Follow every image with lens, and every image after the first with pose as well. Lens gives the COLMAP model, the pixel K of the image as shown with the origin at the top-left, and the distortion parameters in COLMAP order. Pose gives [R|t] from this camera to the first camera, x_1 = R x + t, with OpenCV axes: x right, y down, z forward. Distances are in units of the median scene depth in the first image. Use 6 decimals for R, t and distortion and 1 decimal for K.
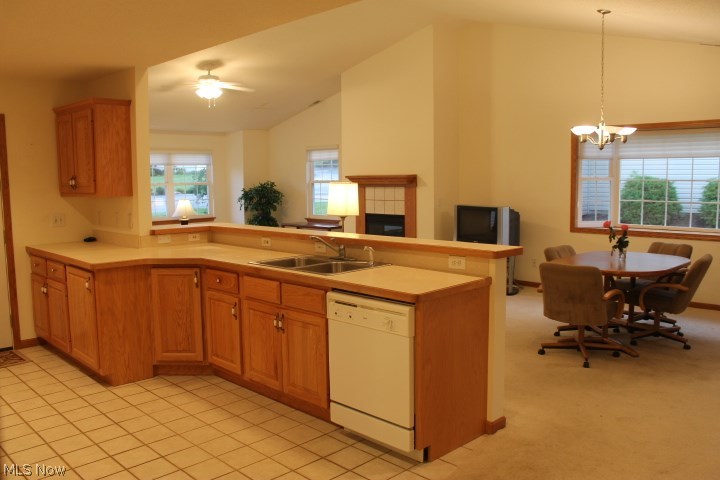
lens RADIAL K [[603.8, 0, 358.4], [0, 603.8, 240.9], [0, 0, 1]] dist [-0.133711, 0.082434]
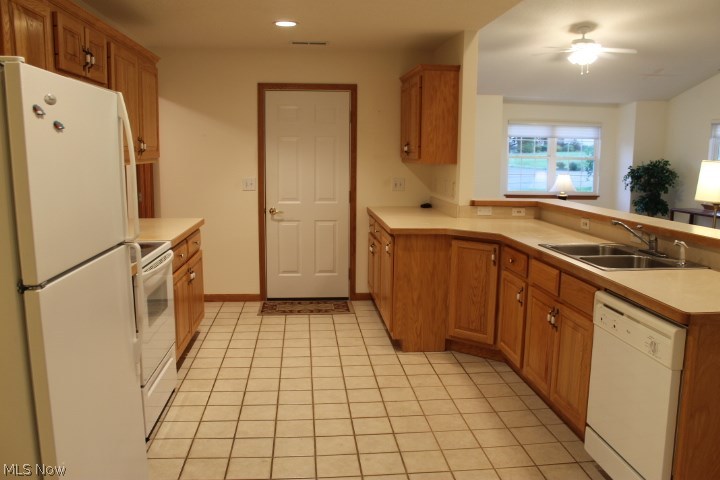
lens RADIAL K [[603.8, 0, 359.1], [0, 603.8, 240.1], [0, 0, 1]] dist [-0.133711, 0.082434]
pose [[0.776342, 0.109359, -0.620753, 0.137470], [-0.085135, 0.994002, 0.068641, -0.006484], [0.624536, -0.000441, 0.780996, 0.144860]]
